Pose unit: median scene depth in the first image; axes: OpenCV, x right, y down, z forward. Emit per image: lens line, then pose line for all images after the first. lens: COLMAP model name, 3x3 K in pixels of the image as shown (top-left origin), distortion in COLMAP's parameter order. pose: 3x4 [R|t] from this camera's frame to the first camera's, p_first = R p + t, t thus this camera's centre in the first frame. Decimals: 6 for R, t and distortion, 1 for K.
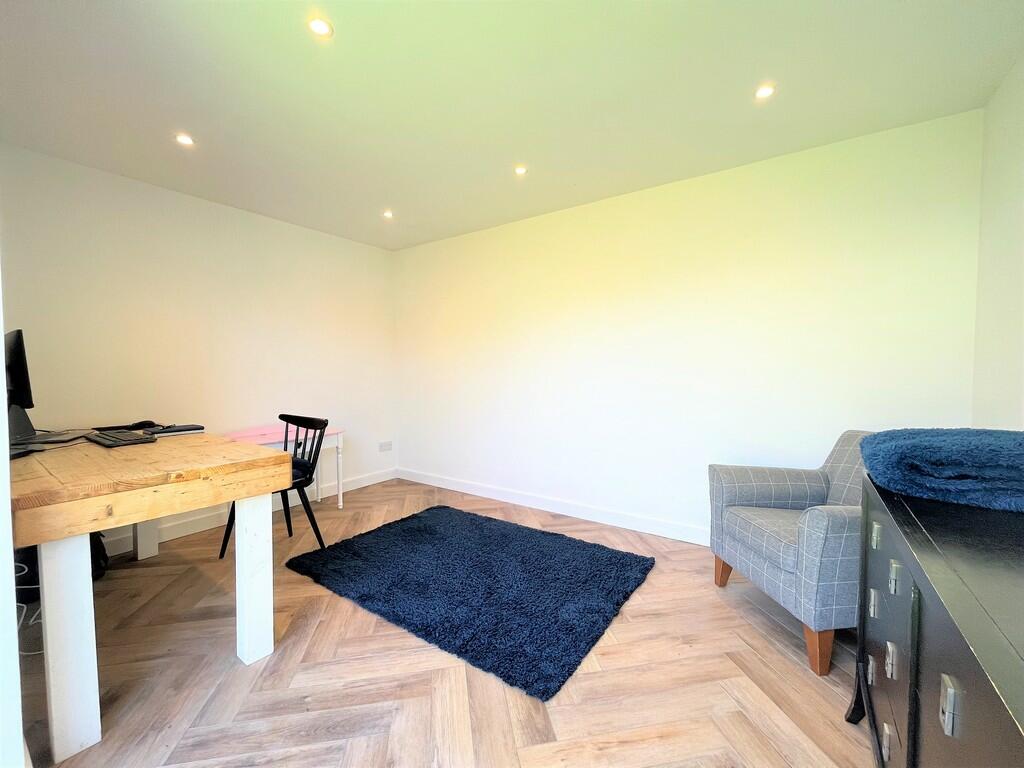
lens RADIAL K [[415.7, 0, 512.0], [0, 415.7, 384.0], [0, 0, 1]] dist [0.011114, 0.000094]
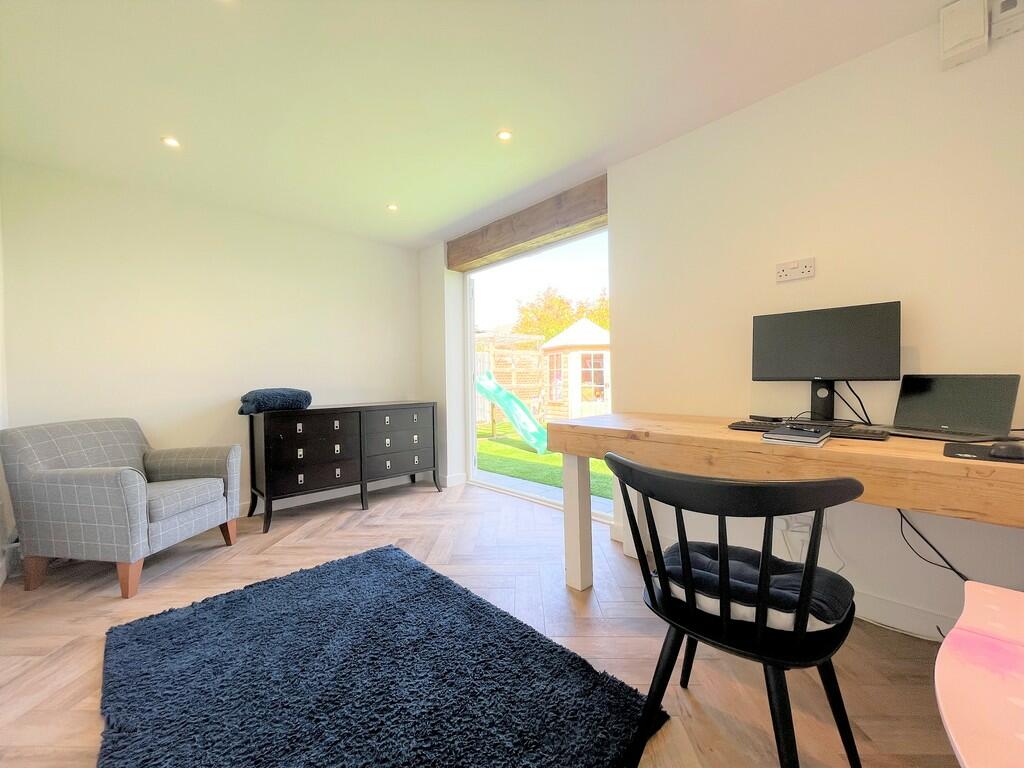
lens RADIAL K [[415.7, 0, 512.0], [0, 415.7, 384.0], [0, 0, 1]] dist [0.011114, 0.000094]
pose [[-0.980573, 0.014358, 0.195628, -0.719665], [0.022504, 0.998967, 0.039482, -0.006891], [-0.194859, 0.043118, -0.979883, 2.382880]]
